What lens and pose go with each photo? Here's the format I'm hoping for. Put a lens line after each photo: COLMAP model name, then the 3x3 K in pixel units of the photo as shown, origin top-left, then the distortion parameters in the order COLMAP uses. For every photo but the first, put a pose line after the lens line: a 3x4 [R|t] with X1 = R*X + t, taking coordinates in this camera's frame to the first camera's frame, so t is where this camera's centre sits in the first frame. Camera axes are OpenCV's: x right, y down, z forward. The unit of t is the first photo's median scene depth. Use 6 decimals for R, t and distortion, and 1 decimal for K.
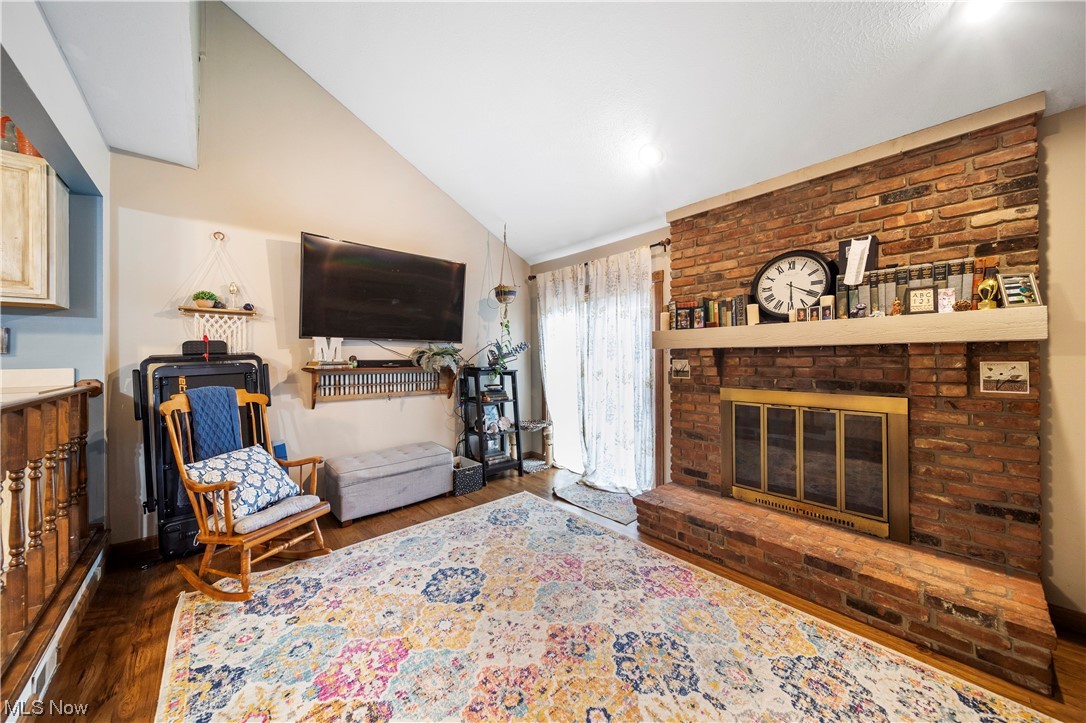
lens RADIAL K [[377.8, 0, 540.0], [0, 377.8, 356.2], [0, 0, 1]] dist [-0.000001, 0.000000]
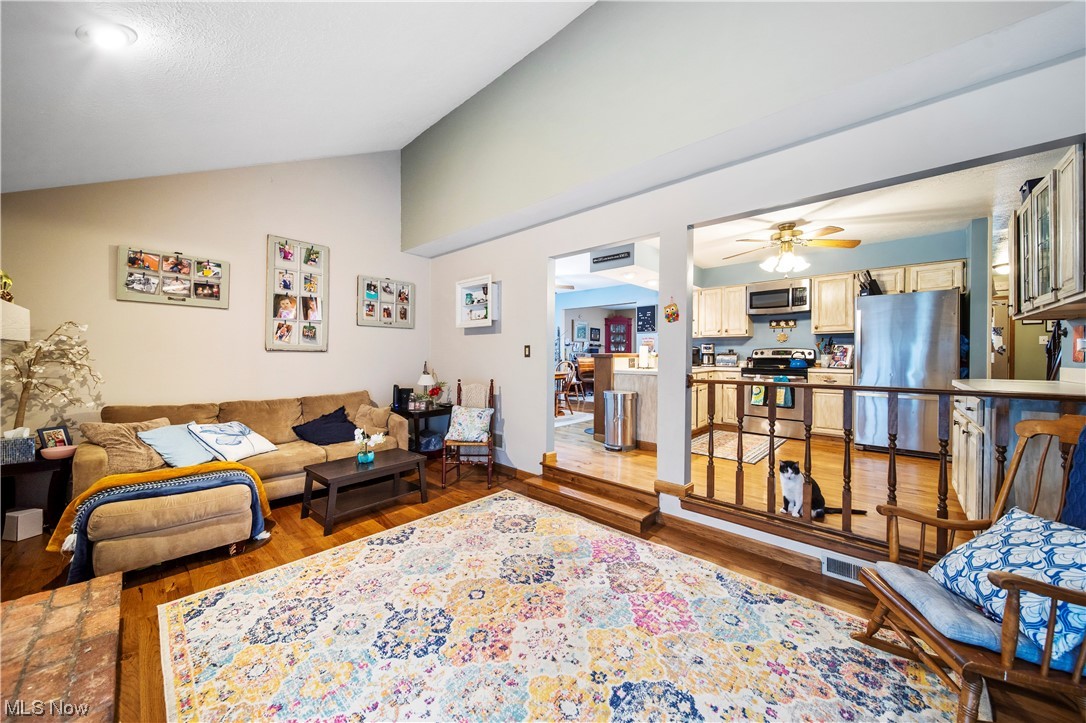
lens RADIAL K [[355.7, 0, 547.0], [0, 355.7, 356.1], [0, 0, 1]] dist [0.000079, -0.000001]
pose [[-0.992161, 0.000988, -0.124965, 0.040888], [0.000872, 0.999999, 0.000979, -0.005878], [0.124966, 0.000862, -0.992161, 1.971084]]
